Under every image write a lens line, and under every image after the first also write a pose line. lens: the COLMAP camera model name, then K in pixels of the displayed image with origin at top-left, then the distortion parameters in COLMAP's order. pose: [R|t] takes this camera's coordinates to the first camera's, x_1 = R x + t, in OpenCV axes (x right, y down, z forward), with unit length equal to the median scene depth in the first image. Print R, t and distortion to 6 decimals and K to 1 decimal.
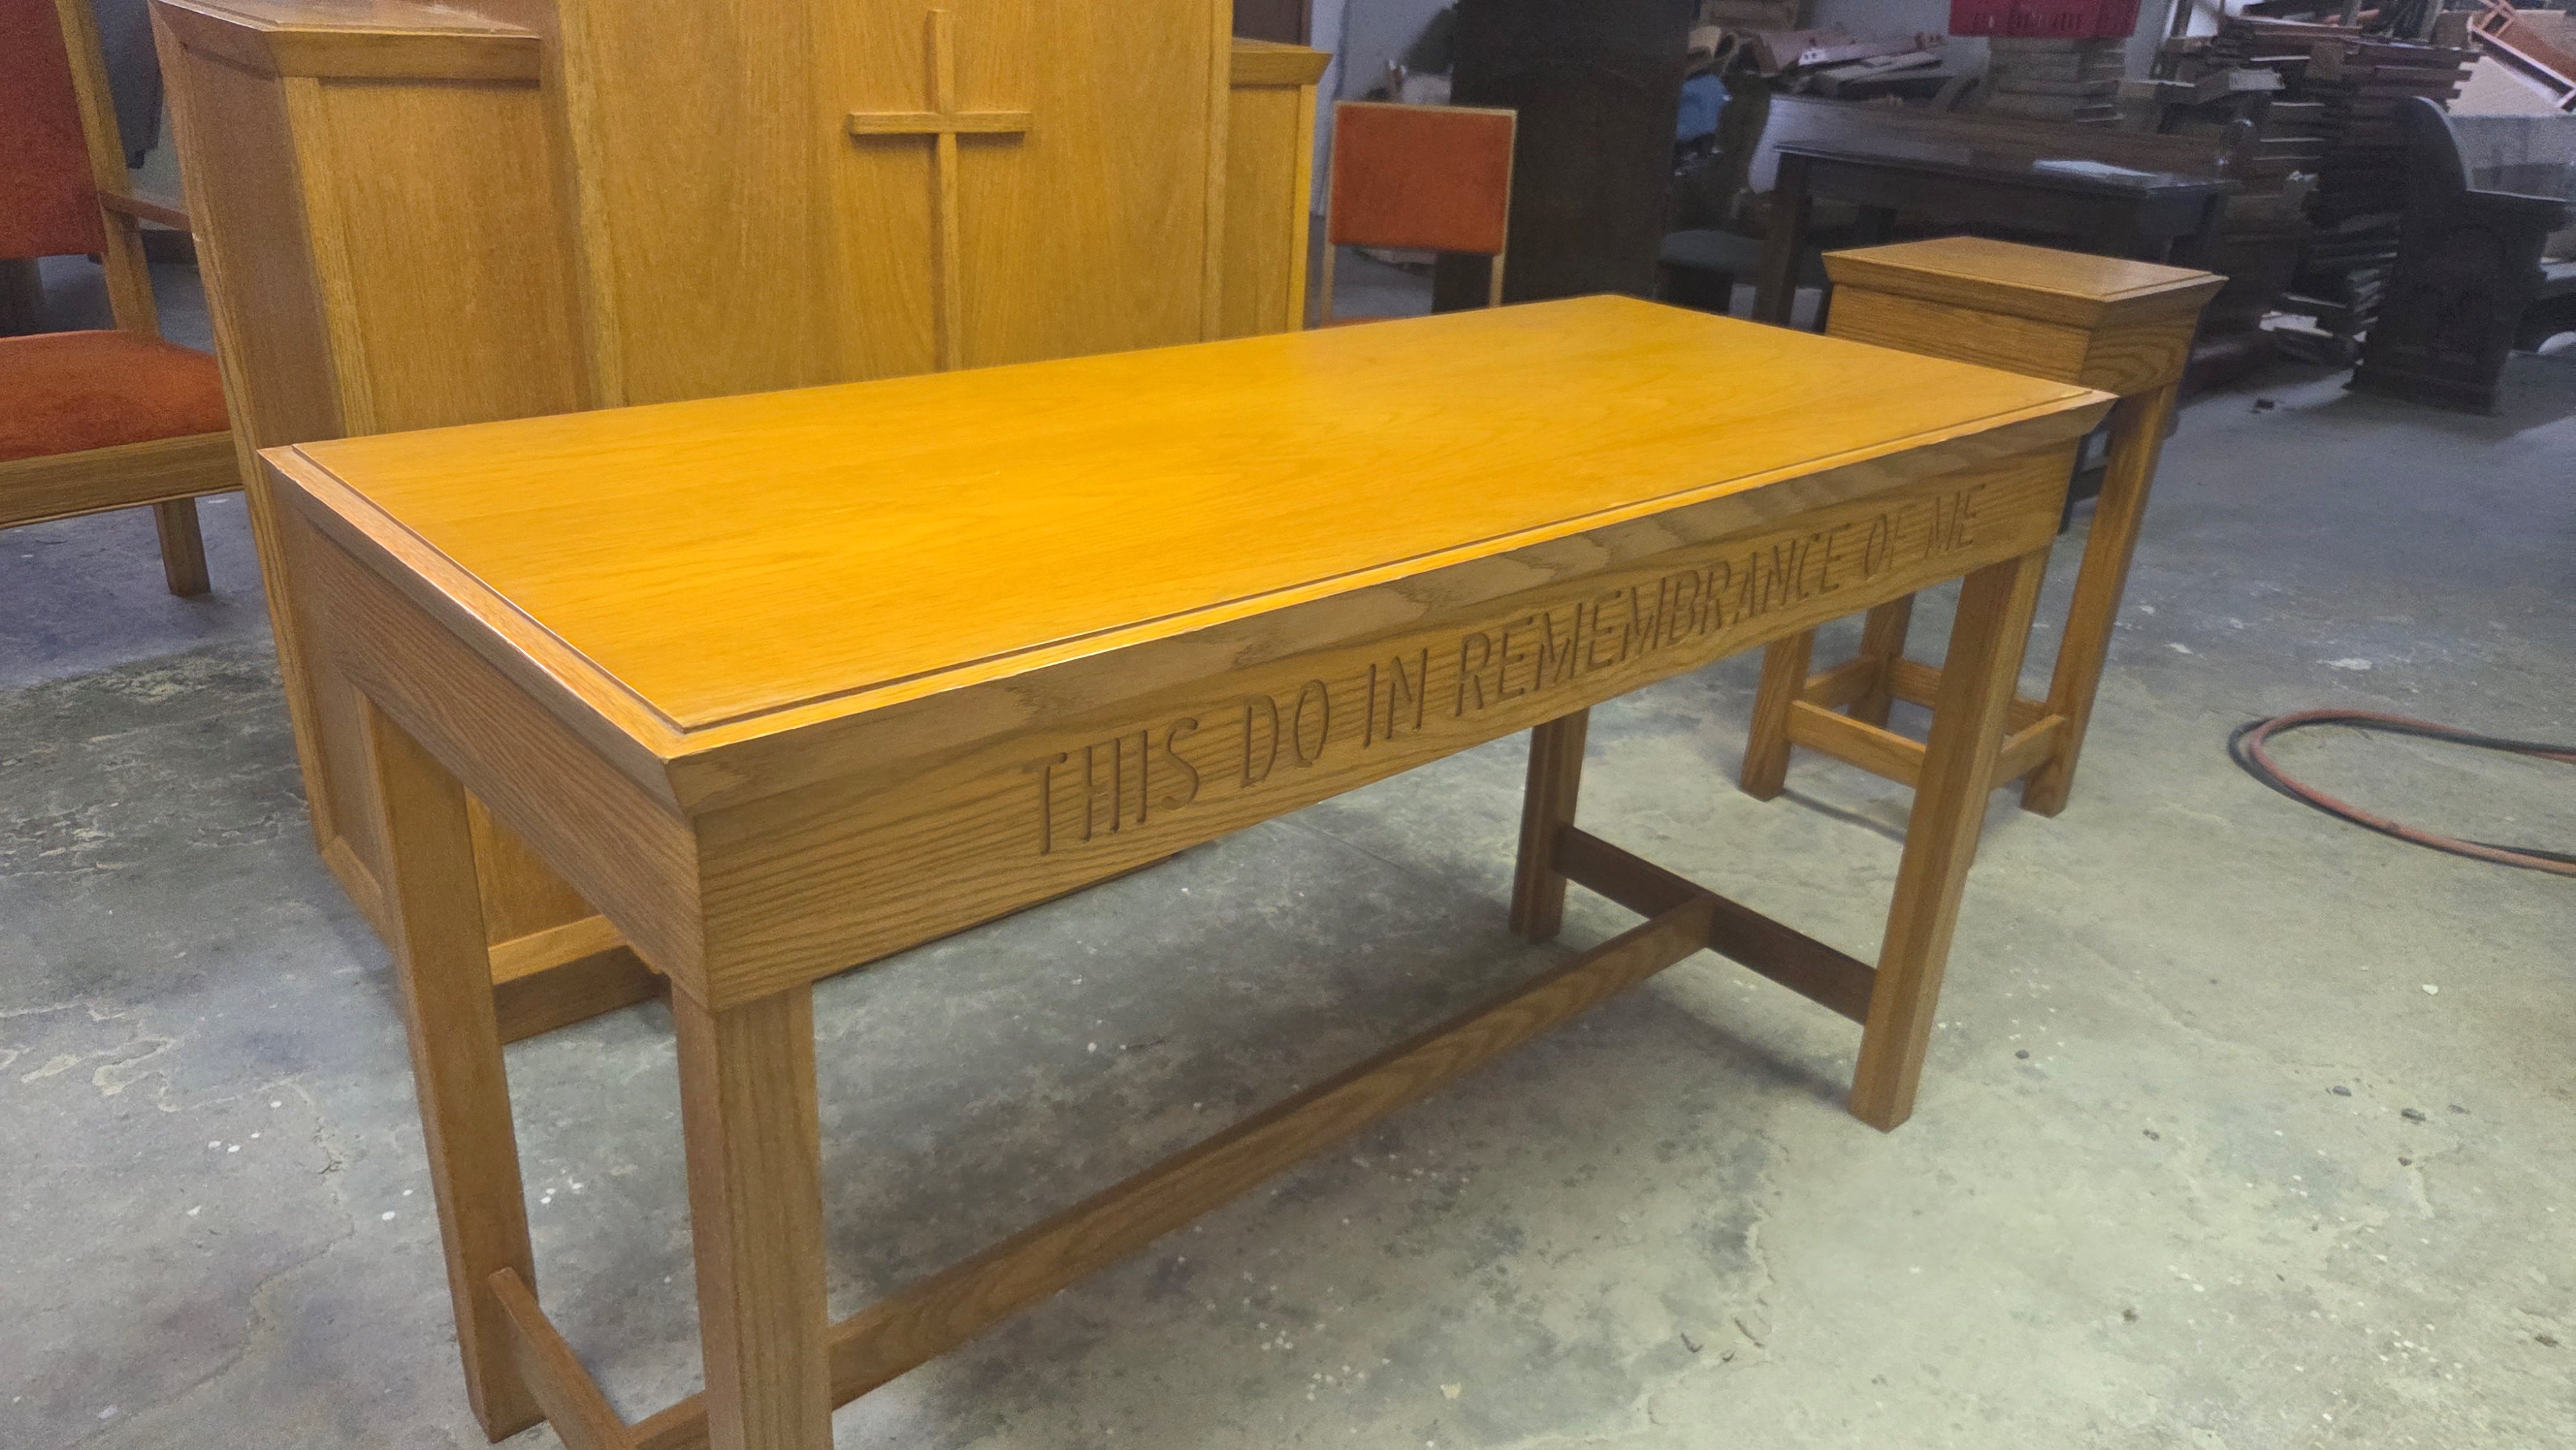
lens RADIAL K [[1737.3, 0, 1293.7], [0, 1737.3, 734.4], [0, 0, 1]] dist [0.065447, -0.055112]
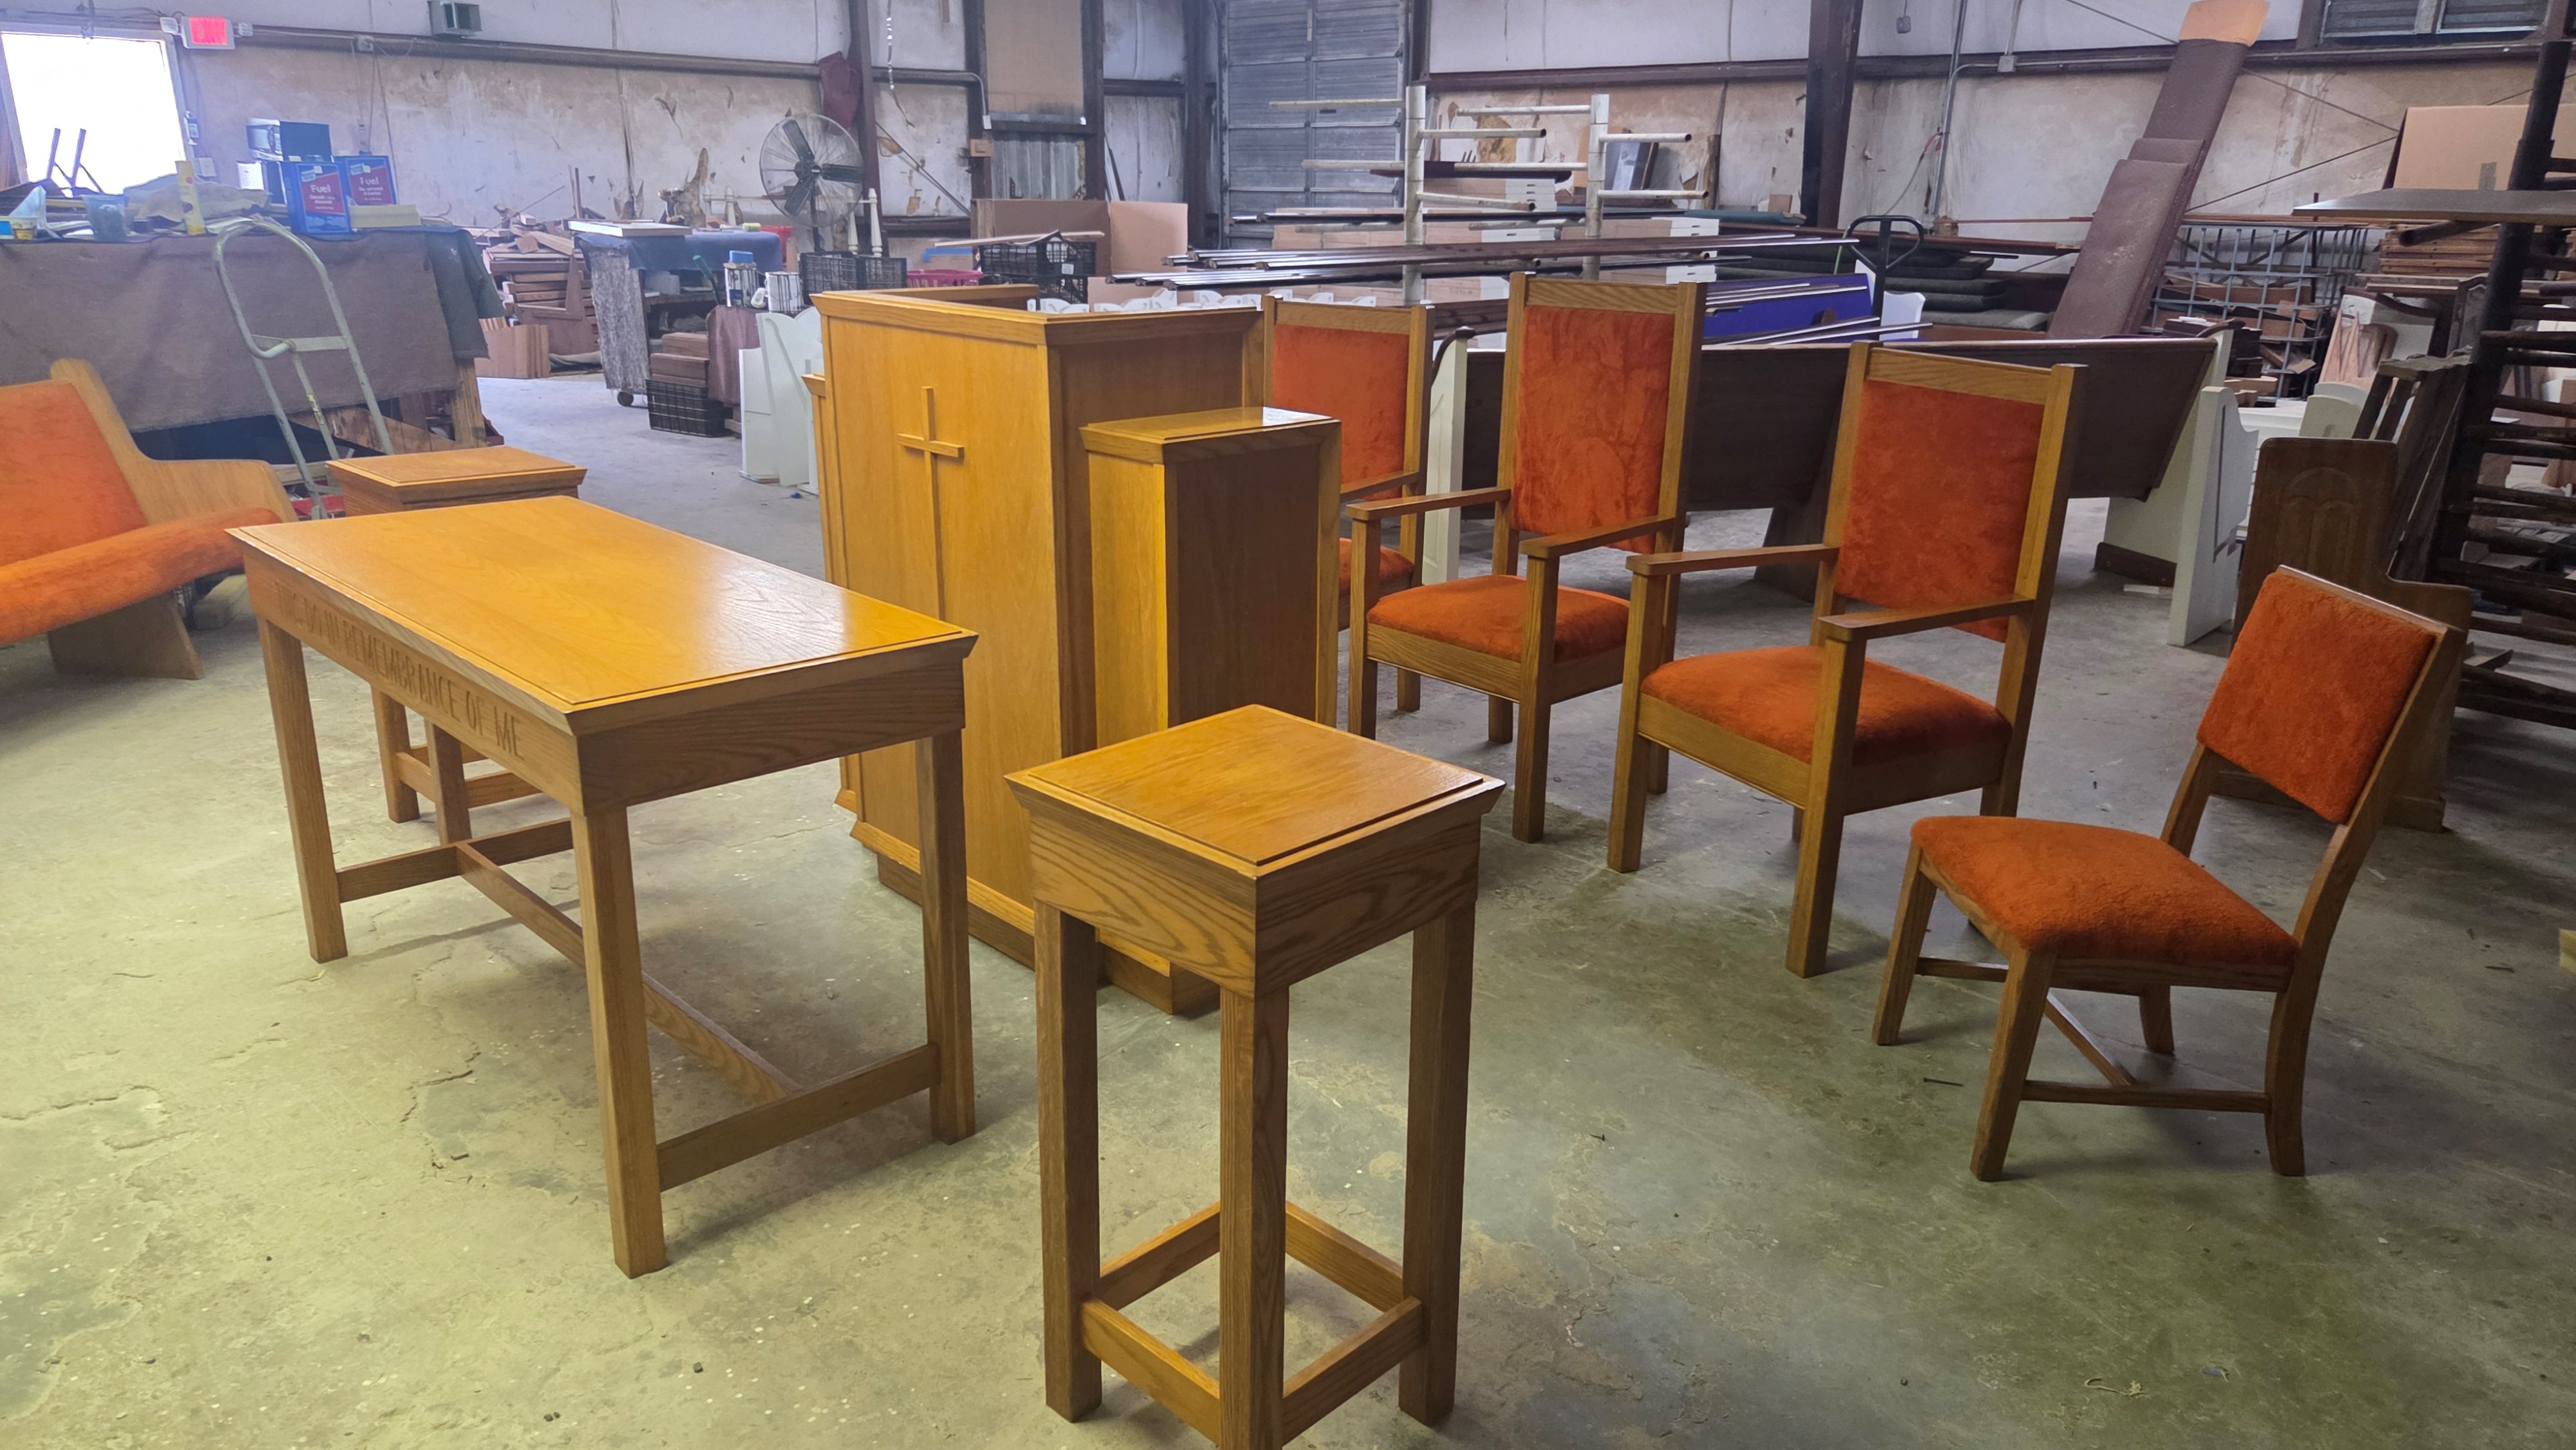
lens RADIAL K [[1717.6, 0, 1276.8], [0, 1717.6, 717.8], [0, 0, 1]] dist [0.079167, -0.062397]
pose [[0.030425, 0.245276, -0.968976, 1.421302], [-0.417451, 0.883948, 0.210646, -0.559857], [0.908190, 0.398091, 0.129285, 1.084699]]
